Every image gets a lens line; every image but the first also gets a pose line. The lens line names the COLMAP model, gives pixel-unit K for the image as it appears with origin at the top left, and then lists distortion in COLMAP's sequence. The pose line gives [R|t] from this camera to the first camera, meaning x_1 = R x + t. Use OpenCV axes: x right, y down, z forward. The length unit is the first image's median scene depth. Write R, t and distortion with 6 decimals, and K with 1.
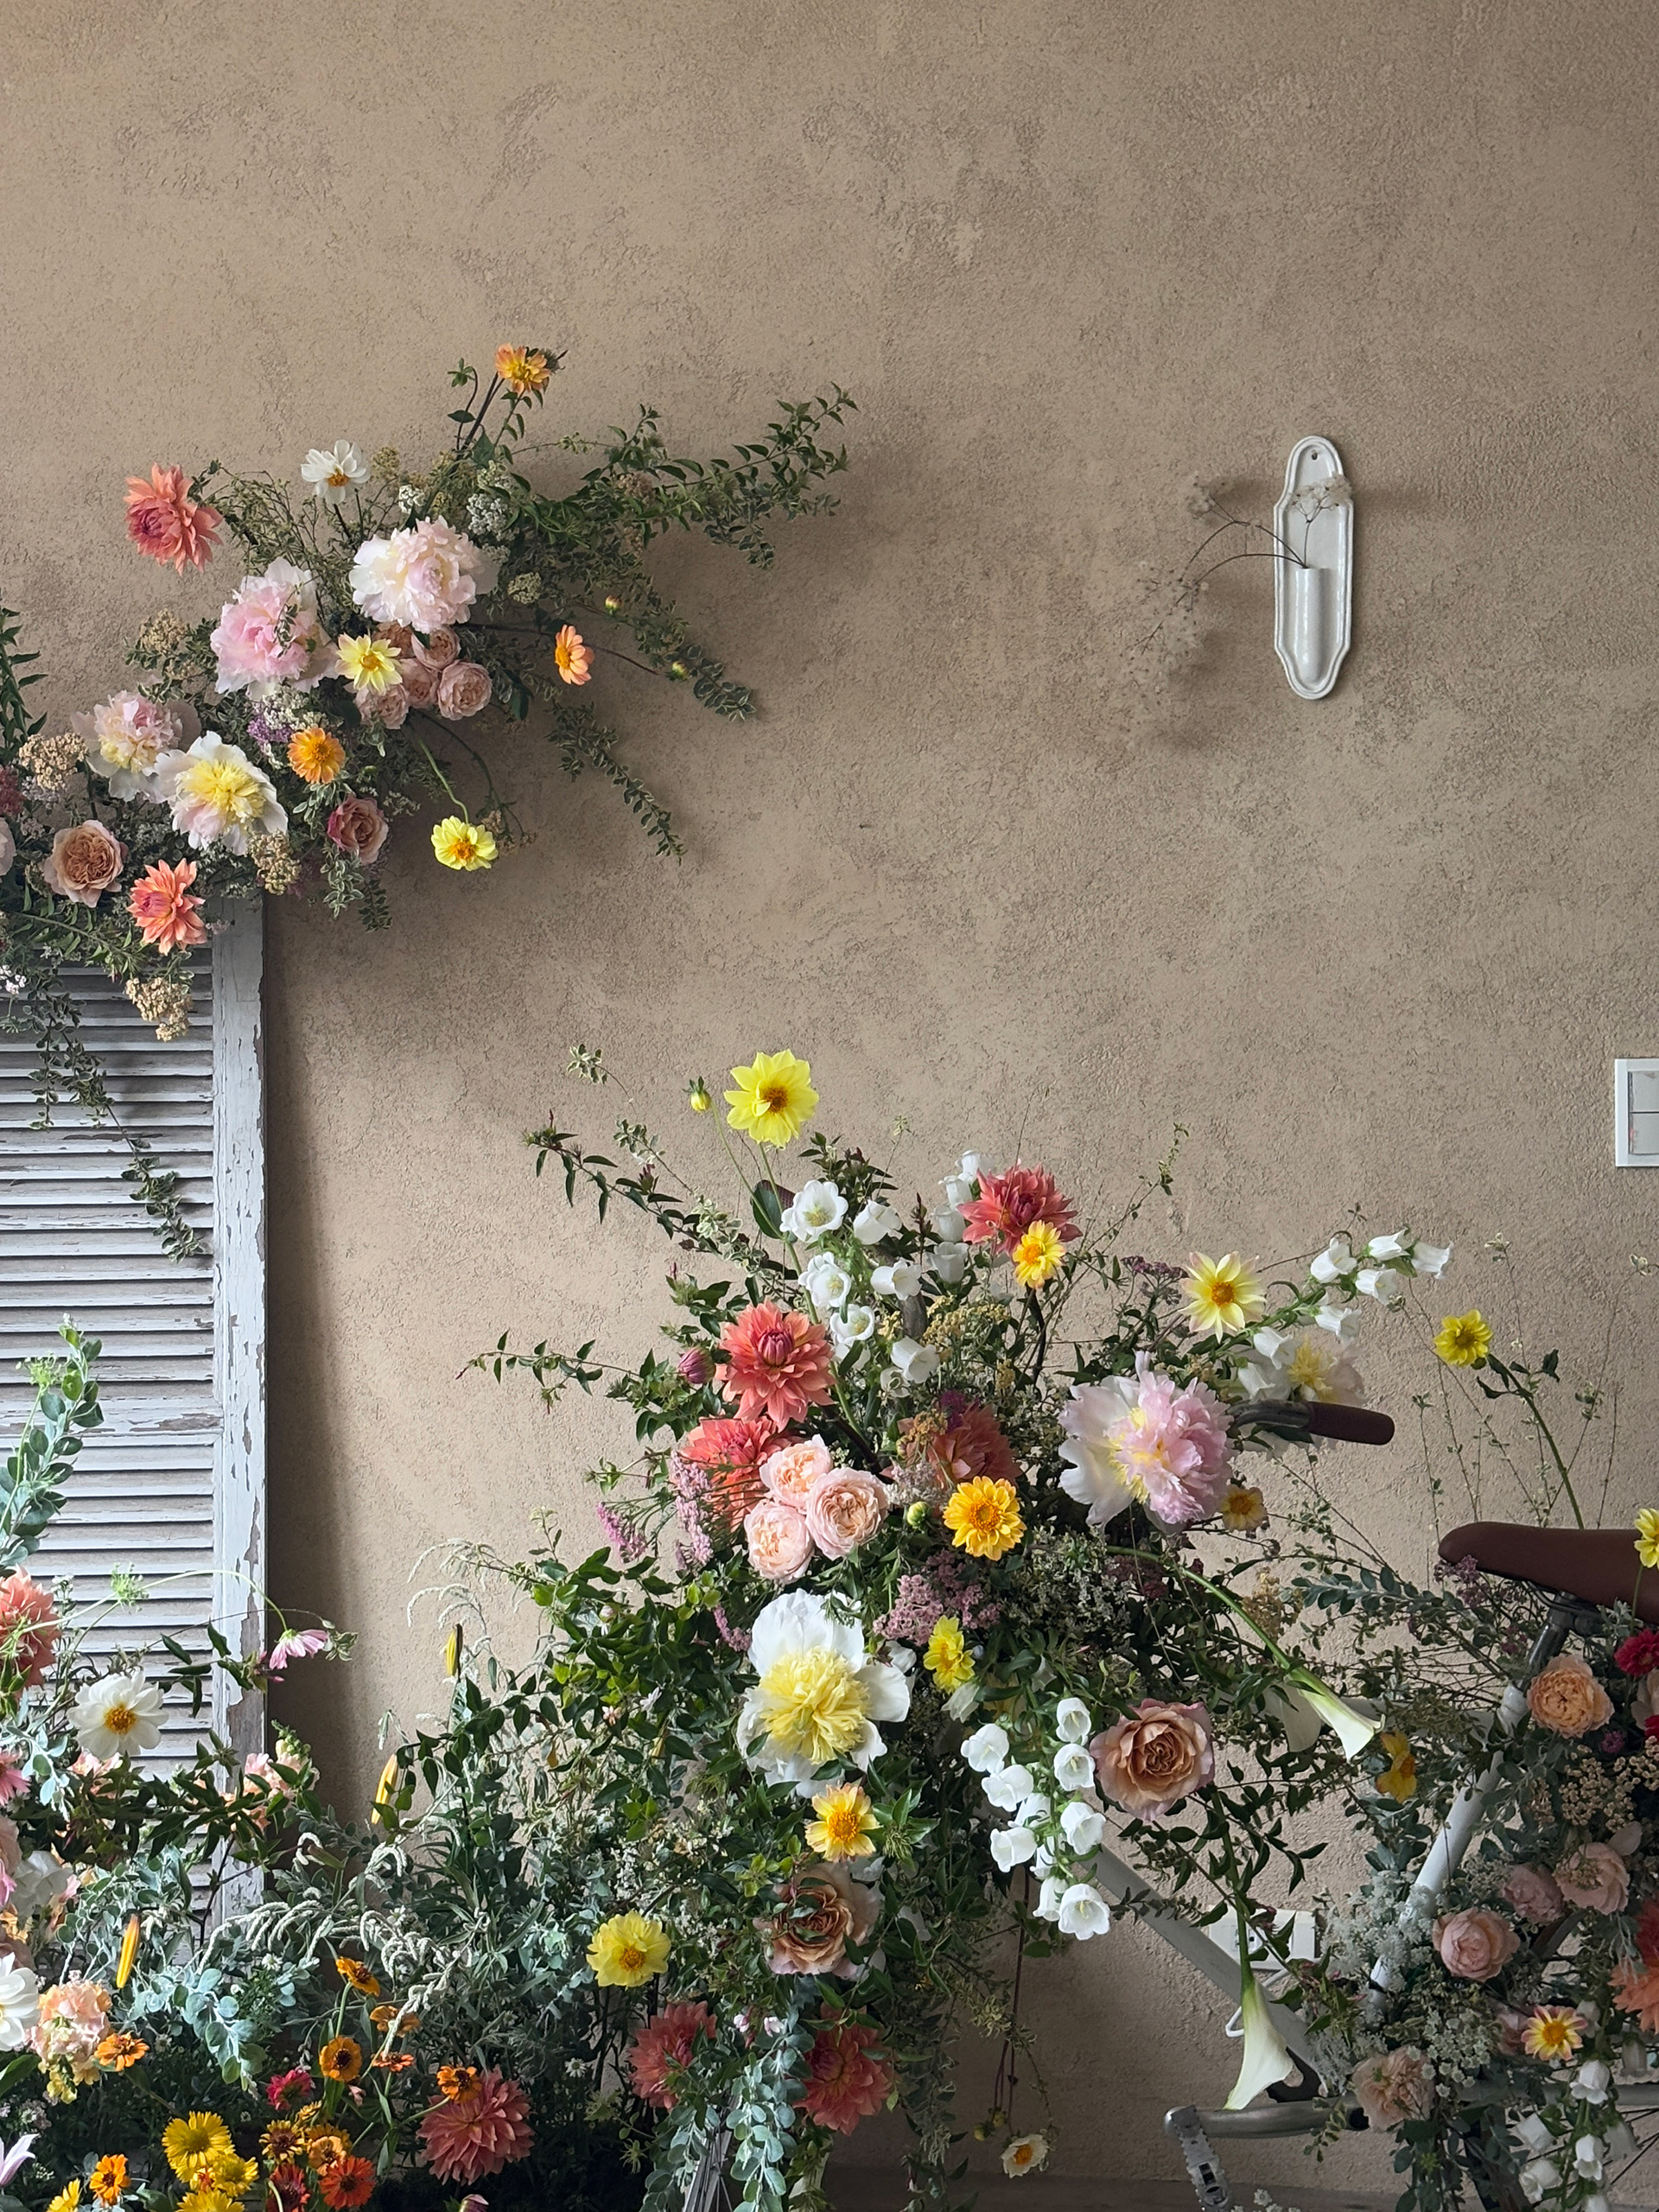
lens RADIAL K [[3262.1, 0, 826.4], [0, 3262.1, 1055.7], [0, 0, 1]] dist [0.123520, -0.431488]
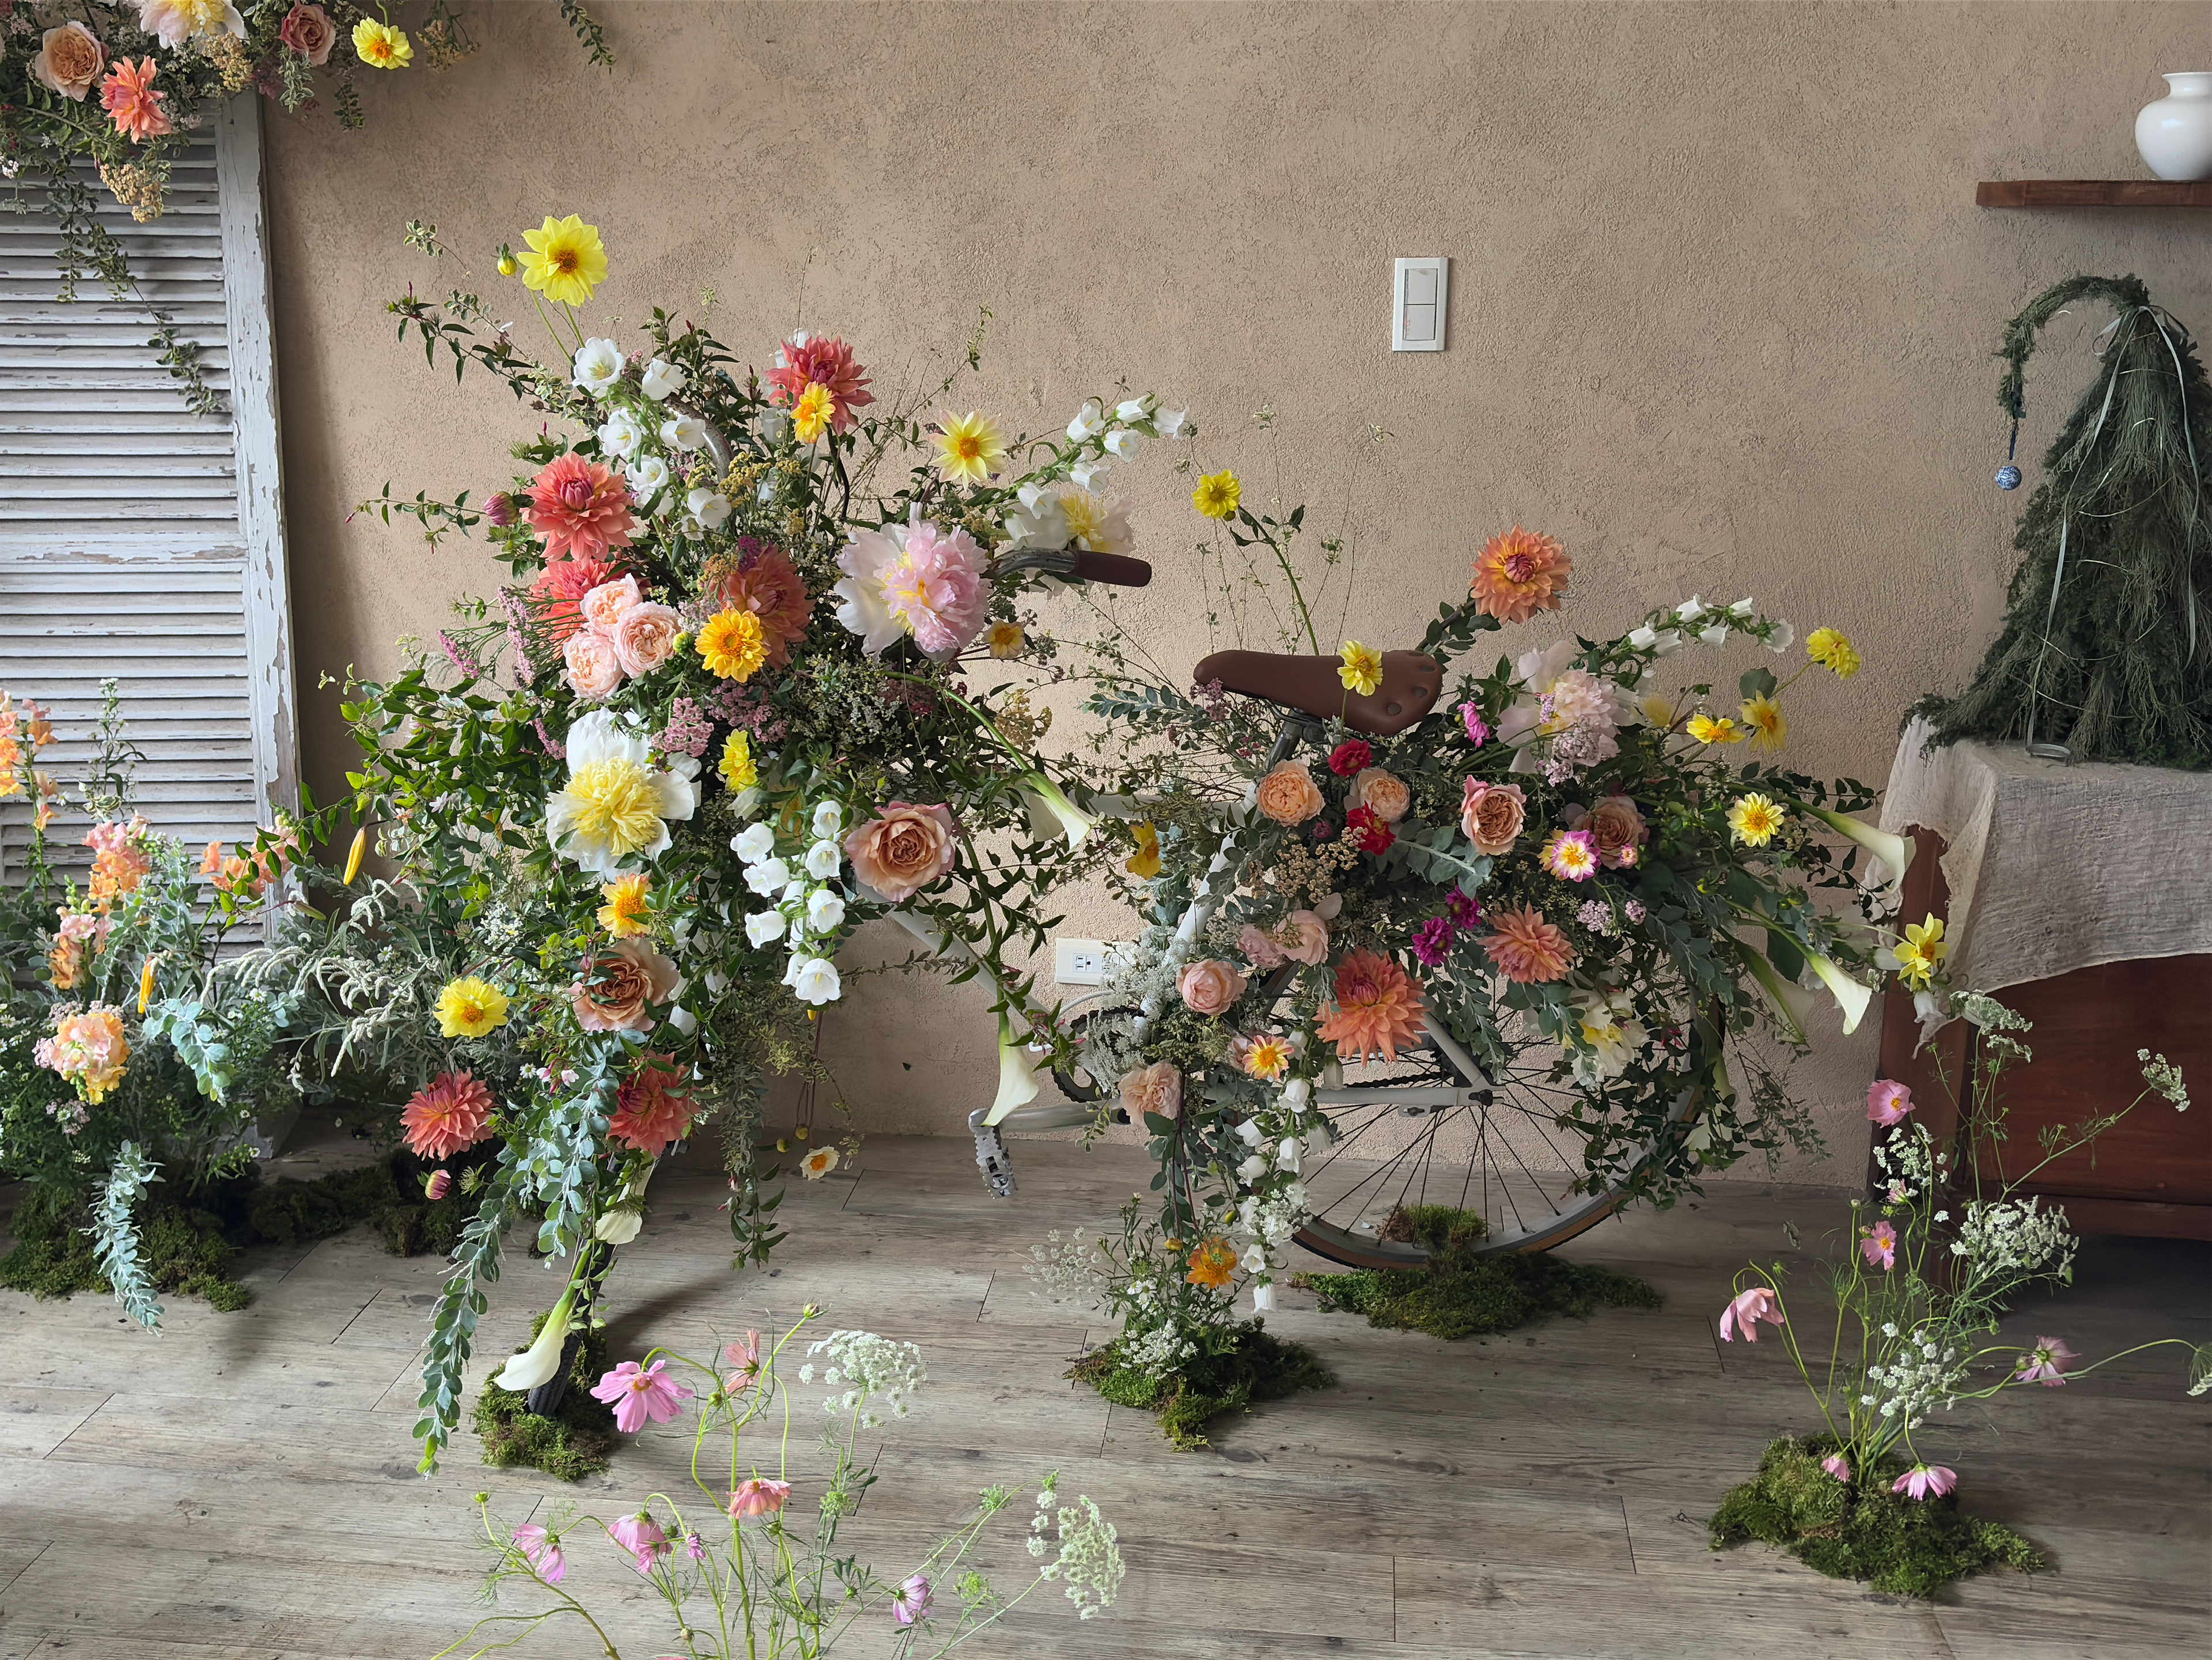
lens RADIAL K [[2335.4, 0, 1106.0], [0, 2335.4, 830.0], [0, 0, 1]] dist [0.062067, -0.213521]
pose [[0.998609, 0.002381, 0.052672, 0.111218], [-0.014290, 0.973809, 0.226918, 0.014186], [-0.050752, -0.227355, 0.972489, 0.161740]]
